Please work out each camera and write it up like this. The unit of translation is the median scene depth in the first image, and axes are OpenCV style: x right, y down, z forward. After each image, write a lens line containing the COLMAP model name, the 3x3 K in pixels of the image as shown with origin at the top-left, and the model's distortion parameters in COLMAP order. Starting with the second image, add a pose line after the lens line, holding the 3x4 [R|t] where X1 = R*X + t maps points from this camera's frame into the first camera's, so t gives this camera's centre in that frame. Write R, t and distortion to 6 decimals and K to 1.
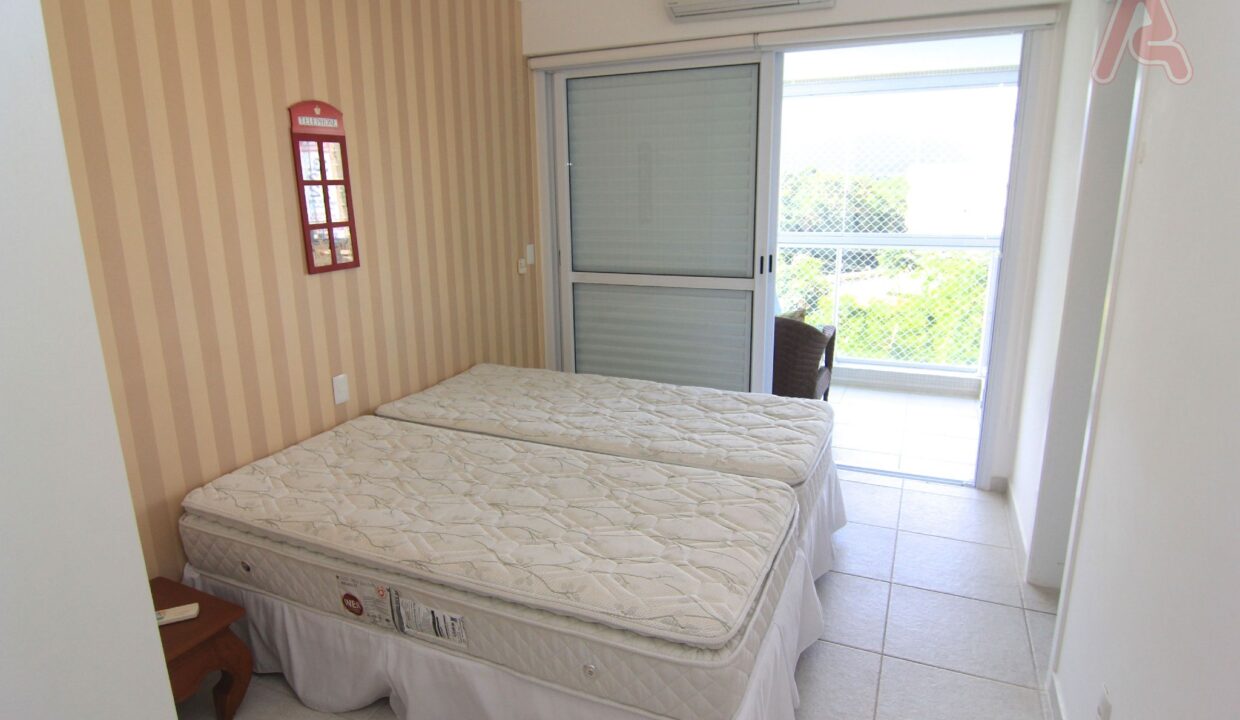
lens RADIAL K [[707.6, 0, 619.3], [0, 707.6, 357.9], [0, 0, 1]] dist [-0.001900, -0.000131]
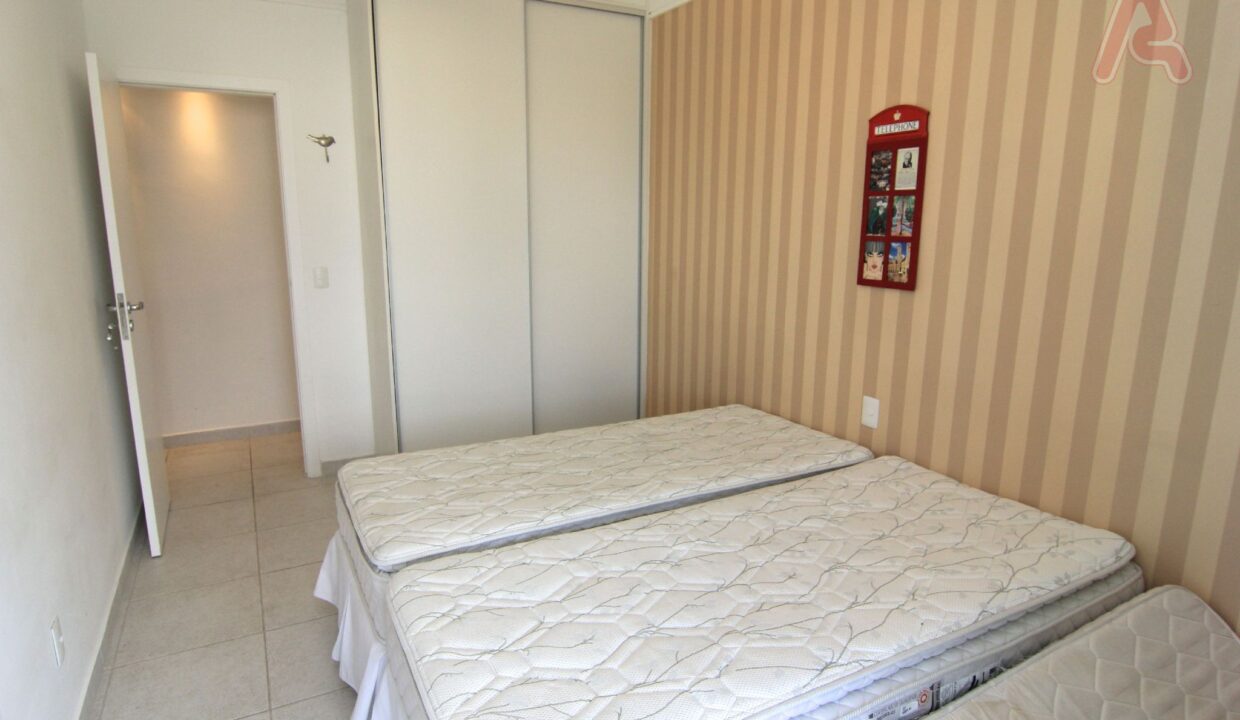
lens RADIAL K [[707.6, 0, 620.7], [0, 707.6, 356.7], [0, 0, 1]] dist [-0.001900, -0.000131]
pose [[-0.612695, 0.168305, -0.772190, 0.559111], [-0.185365, 0.919204, 0.347425, -0.309136], [0.768274, 0.356003, -0.531994, 1.306760]]
